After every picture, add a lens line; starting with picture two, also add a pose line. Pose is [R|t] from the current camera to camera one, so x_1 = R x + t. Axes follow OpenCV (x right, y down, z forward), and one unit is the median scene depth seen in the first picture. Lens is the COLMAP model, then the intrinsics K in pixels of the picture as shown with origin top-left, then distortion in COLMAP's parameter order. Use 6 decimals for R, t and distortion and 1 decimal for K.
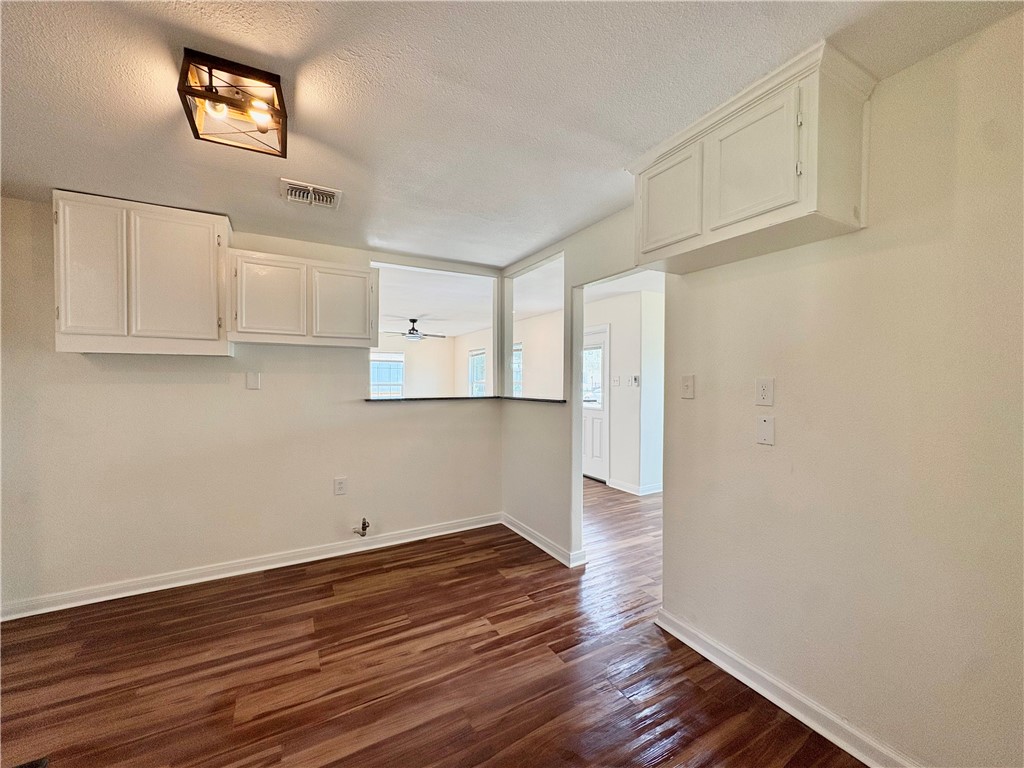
lens RADIAL K [[414.2, 0, 503.4], [0, 414.2, 387.5], [0, 0, 1]] dist [0.002393, 0.000186]
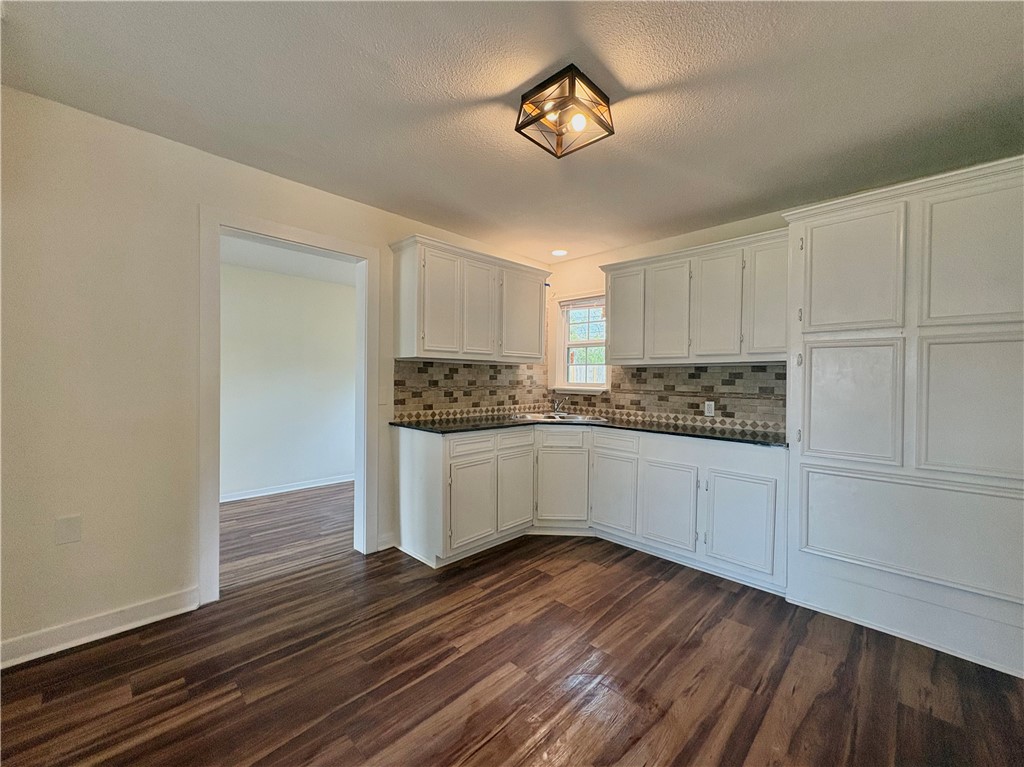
lens RADIAL K [[414.2, 0, 519.2], [0, 414.2, 383.9], [0, 0, 1]] dist [0.002393, 0.000186]
pose [[-0.948295, -0.005708, -0.317339, -0.092722], [-0.017640, 0.999241, 0.034740, 0.035311], [0.316900, 0.038542, -0.947676, 1.397930]]
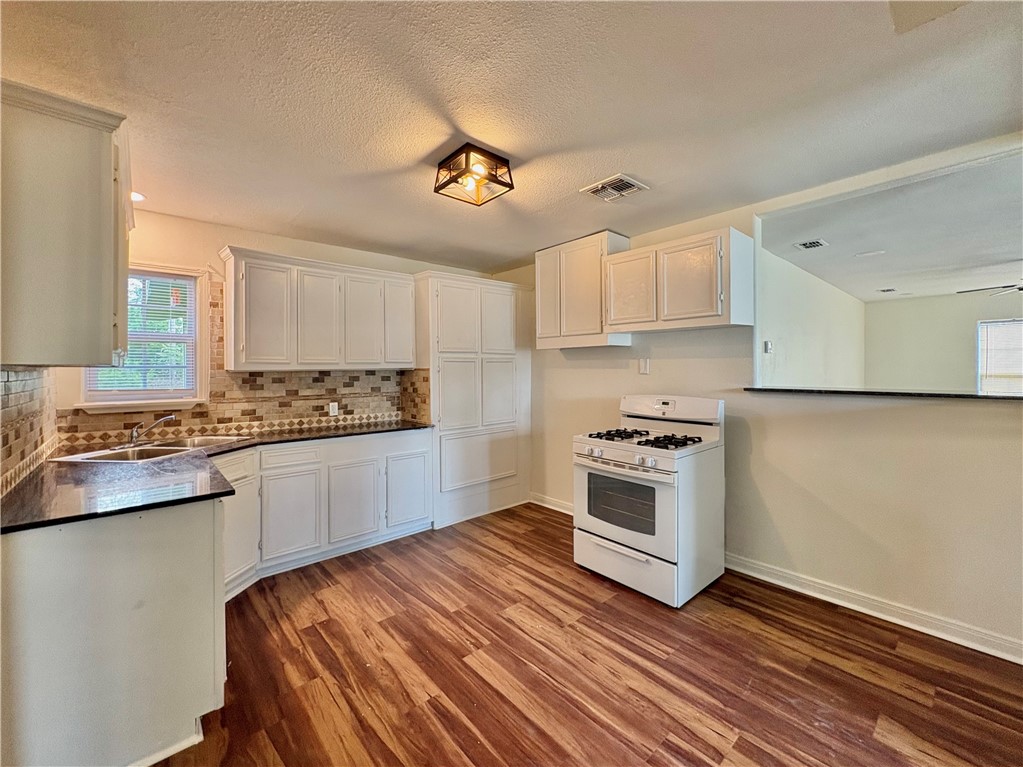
lens RADIAL K [[413.8, 0, 506.8], [0, 413.8, 370.5], [0, 0, 1]] dist [0.002393, 0.000186]
pose [[0.222223, 0.001977, -0.974994, 0.529034], [-0.014901, 0.999888, -0.001369, 0.003212], [0.974882, 0.014832, 0.222228, 0.531253]]
